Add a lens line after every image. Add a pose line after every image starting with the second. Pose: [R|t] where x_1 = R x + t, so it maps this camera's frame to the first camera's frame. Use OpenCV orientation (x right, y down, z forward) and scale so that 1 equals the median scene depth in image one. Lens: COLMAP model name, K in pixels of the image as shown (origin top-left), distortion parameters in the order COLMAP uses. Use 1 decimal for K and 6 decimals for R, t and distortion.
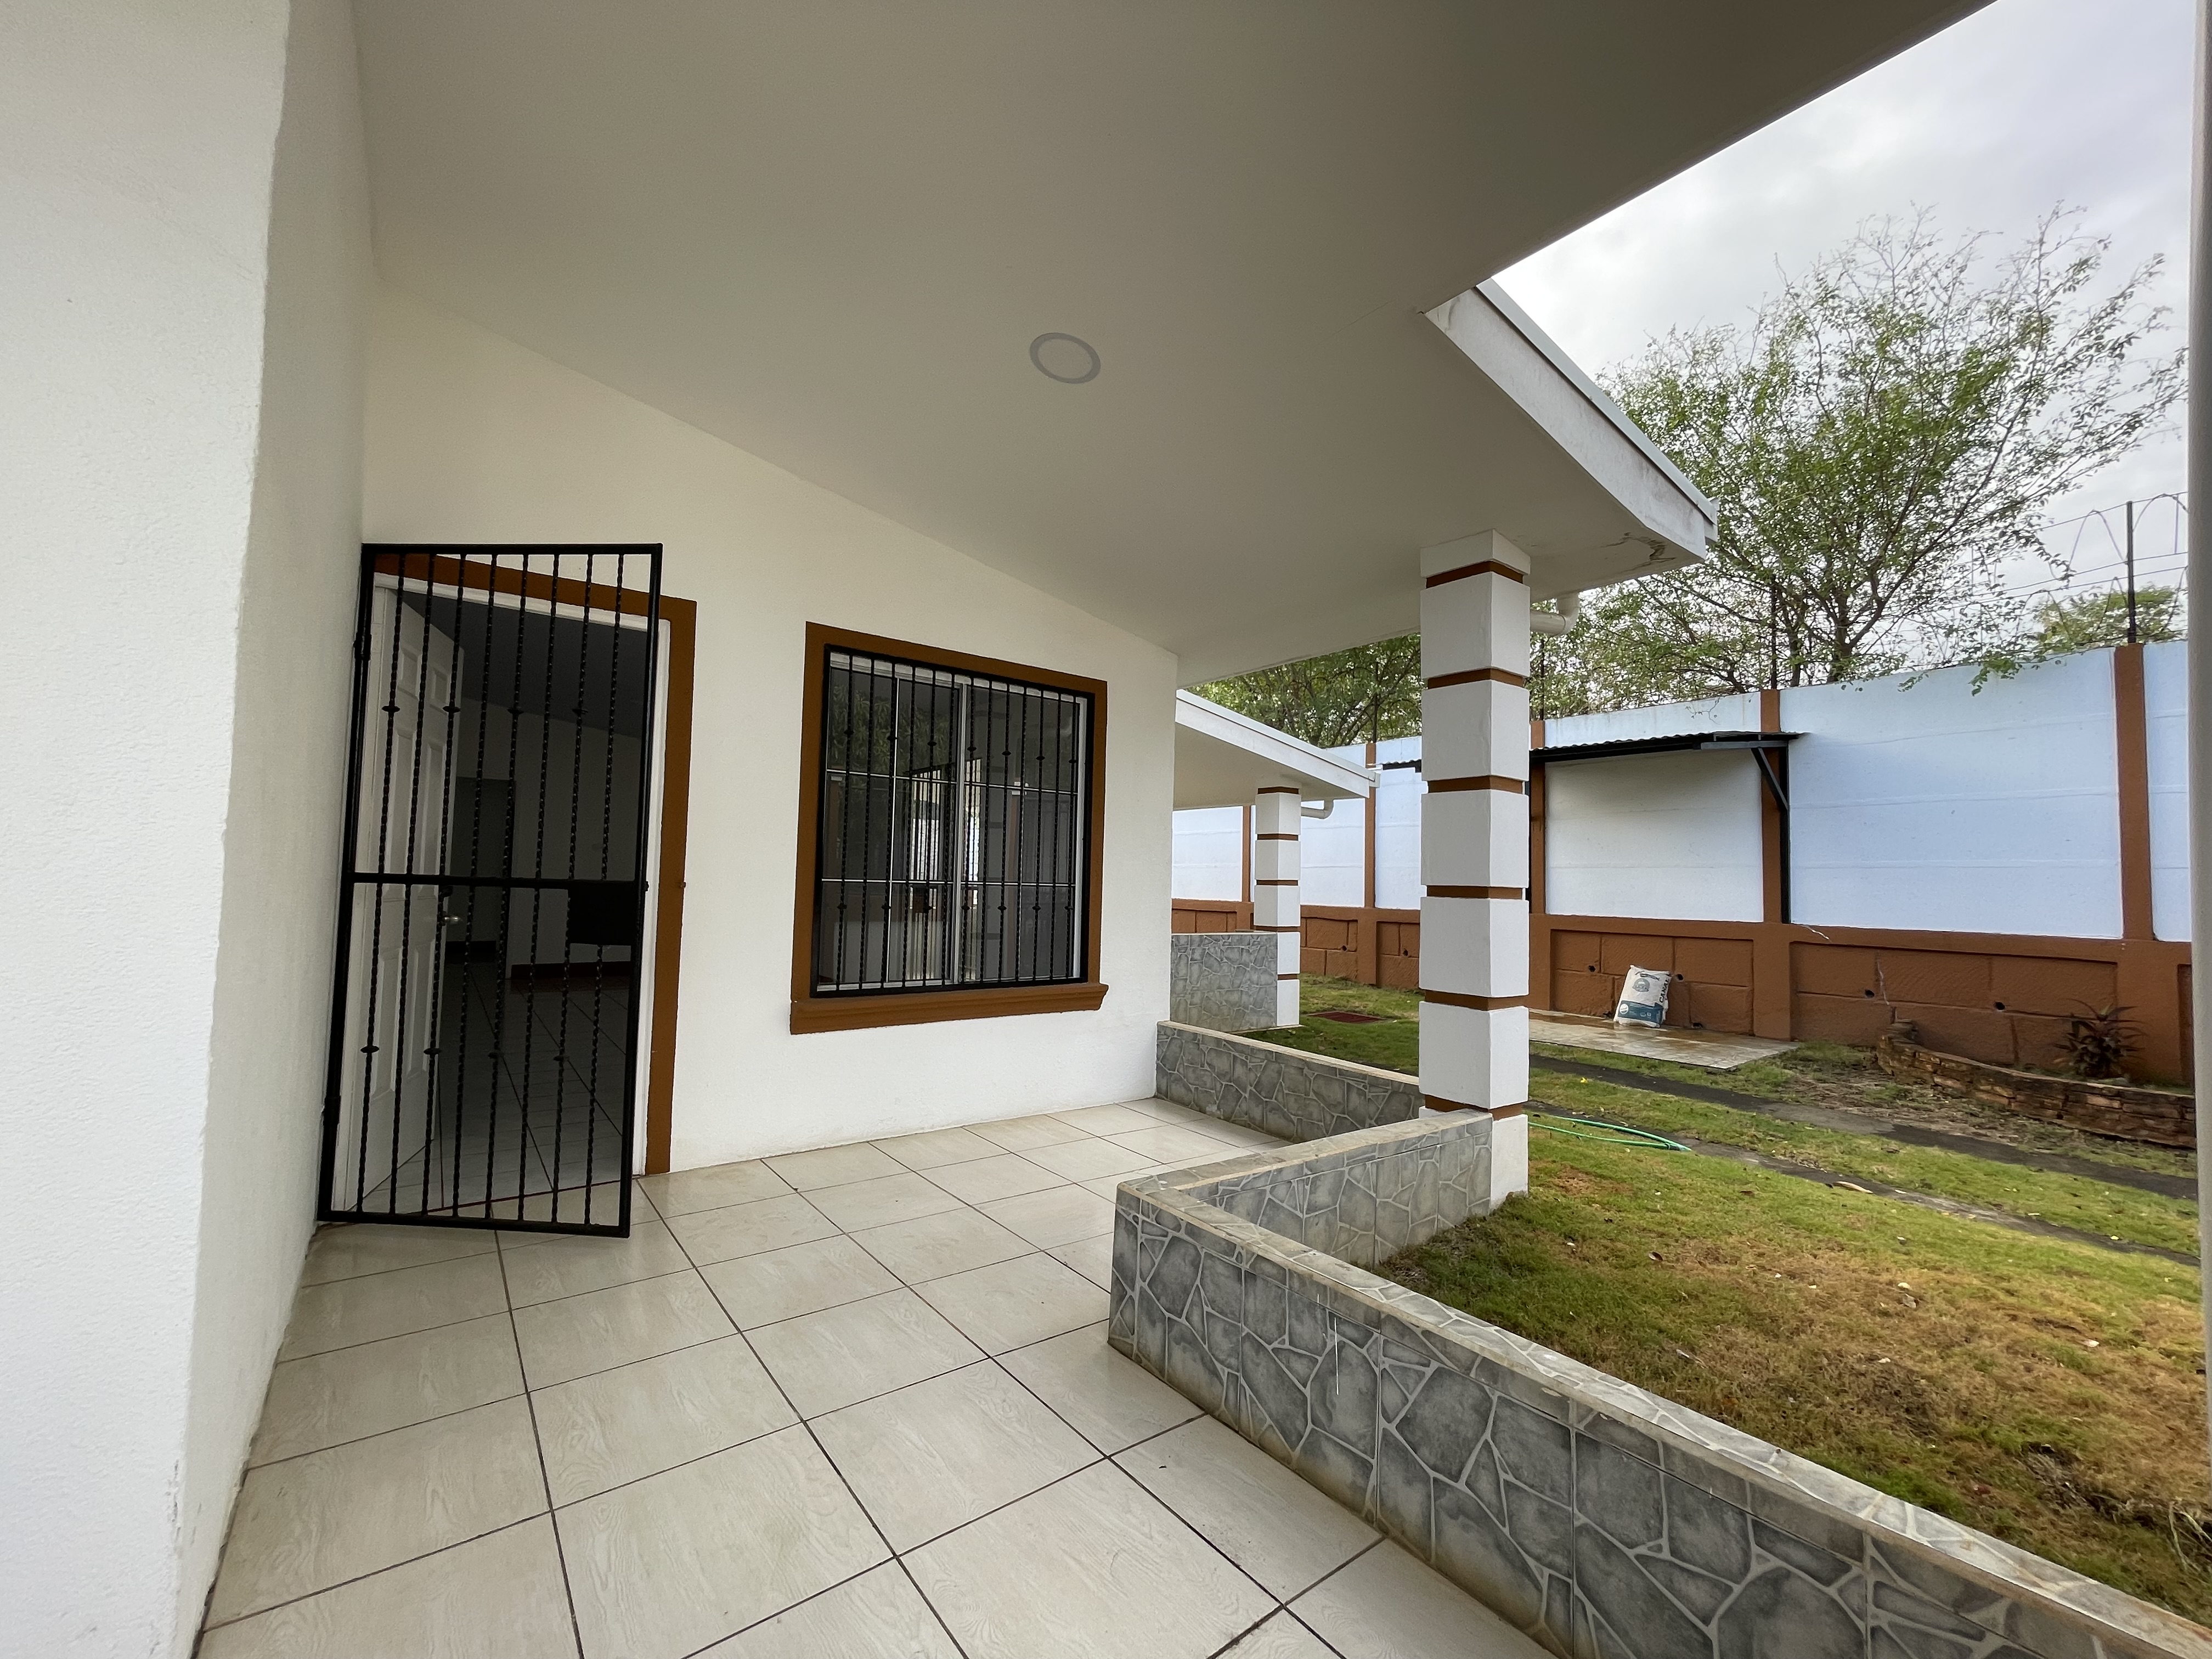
lens RADIAL K [[897.6, 0, 1107.5], [0, 897.6, 837.7], [0, 0, 1]] dist [0.001319, -0.000687]
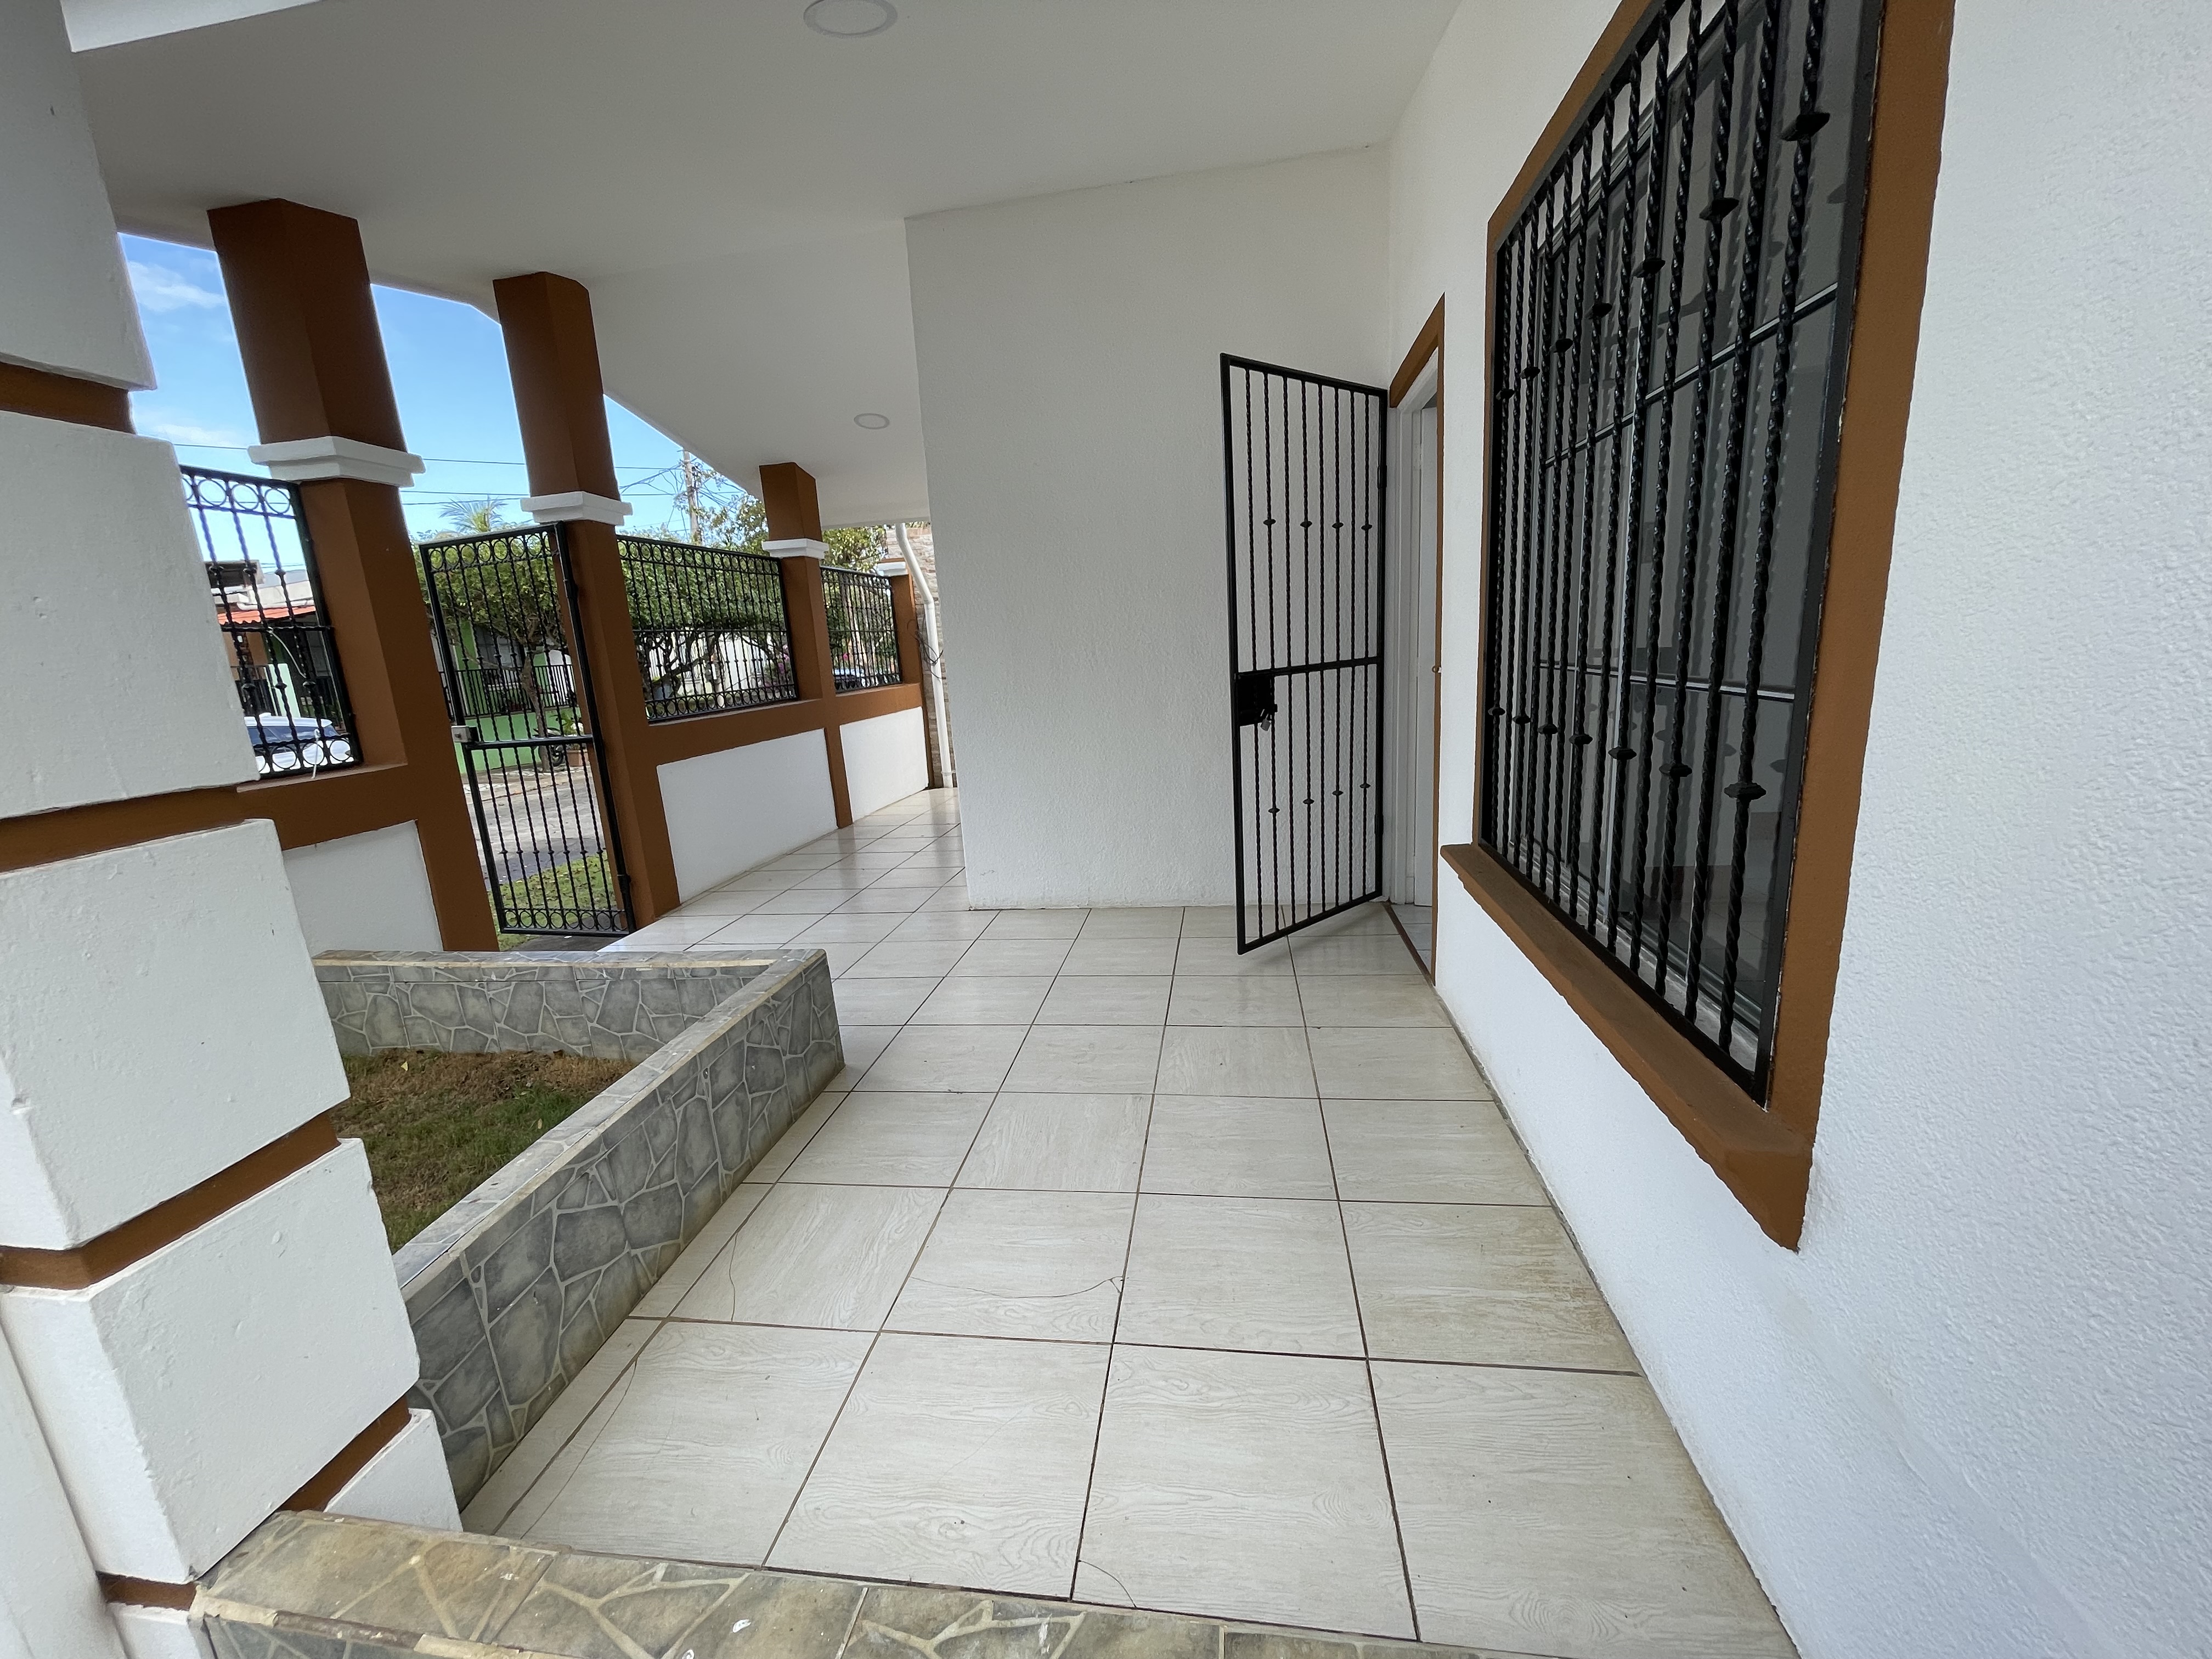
lens RADIAL K [[888.0, 0, 1106.0], [0, 888.0, 829.5], [0, 0, 1]] dist [0.000769, -0.000826]
pose [[-0.716748, 0.161207, -0.678443, 0.339470], [0.076549, 0.985221, 0.153230, 0.047638], [0.693118, 0.057893, -0.718495, 1.378749]]
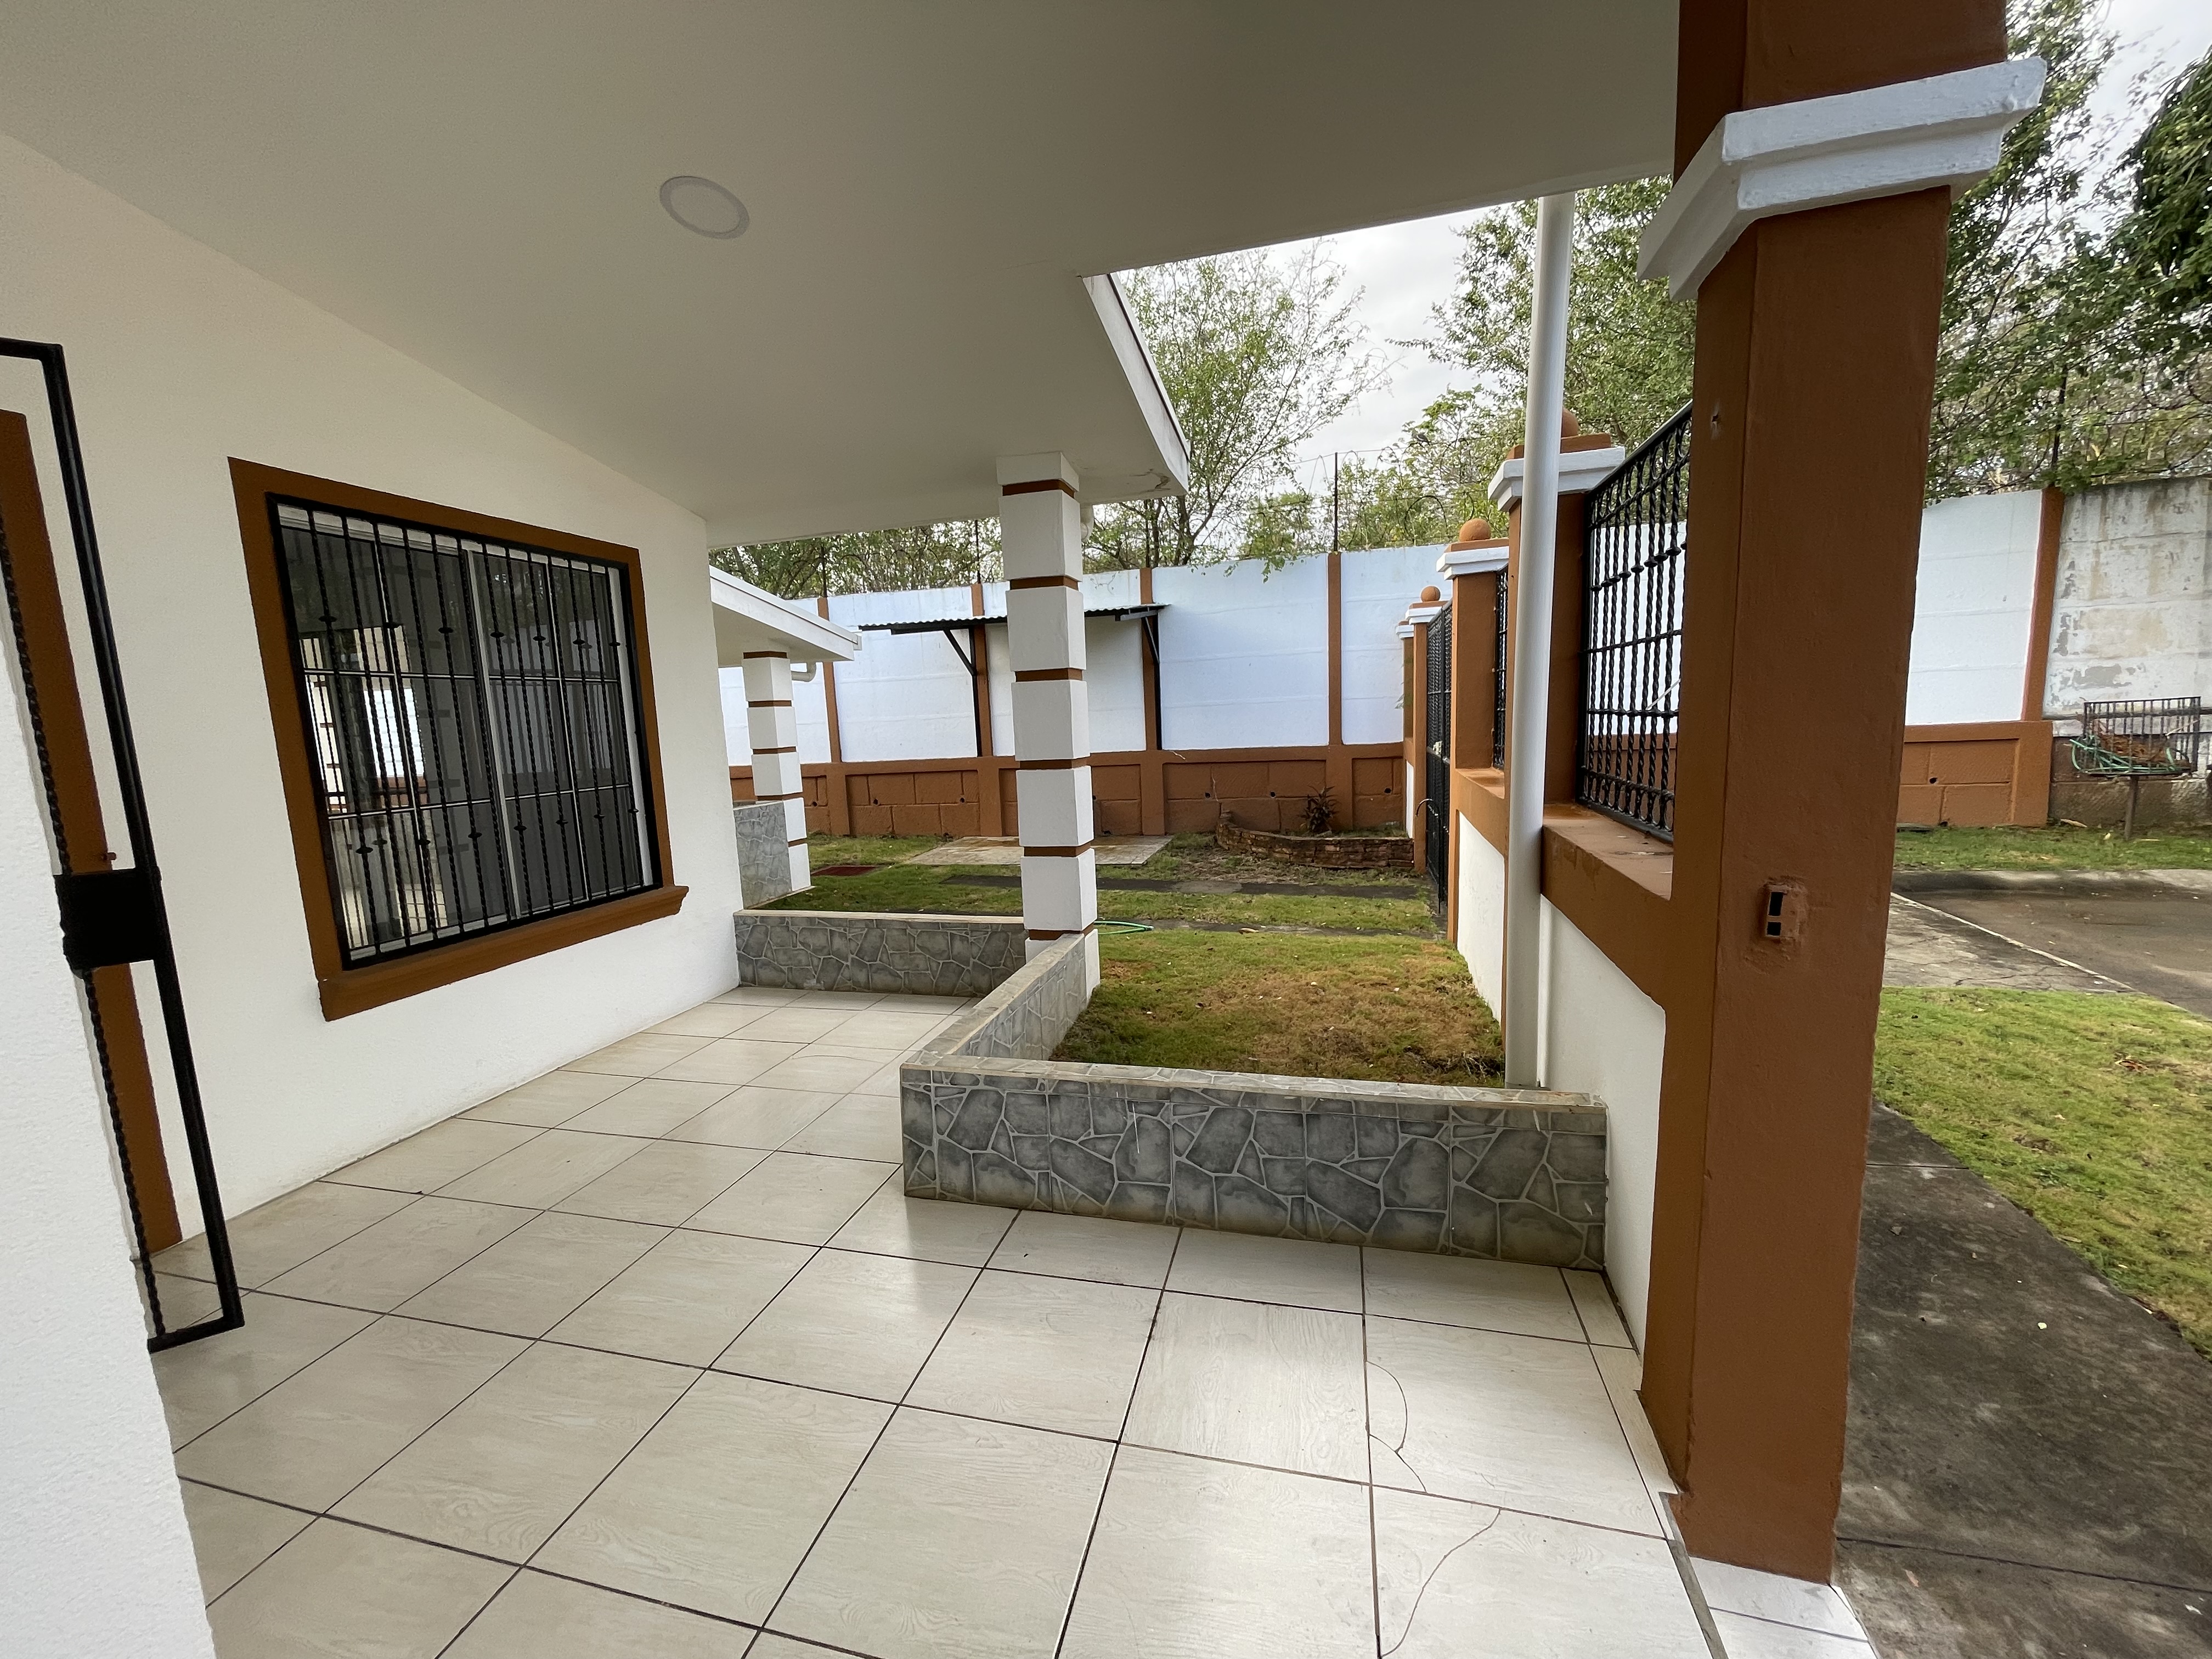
lens RADIAL K [[888.0, 0, 1106.0], [0, 888.0, 829.5], [0, 0, 1]] dist [0.000769, -0.000826]
pose [[0.787124, -0.135095, 0.601818, -0.275578], [0.030878, 0.983126, 0.180305, -0.064684], [-0.616021, -0.123340, 0.778014, 0.006908]]
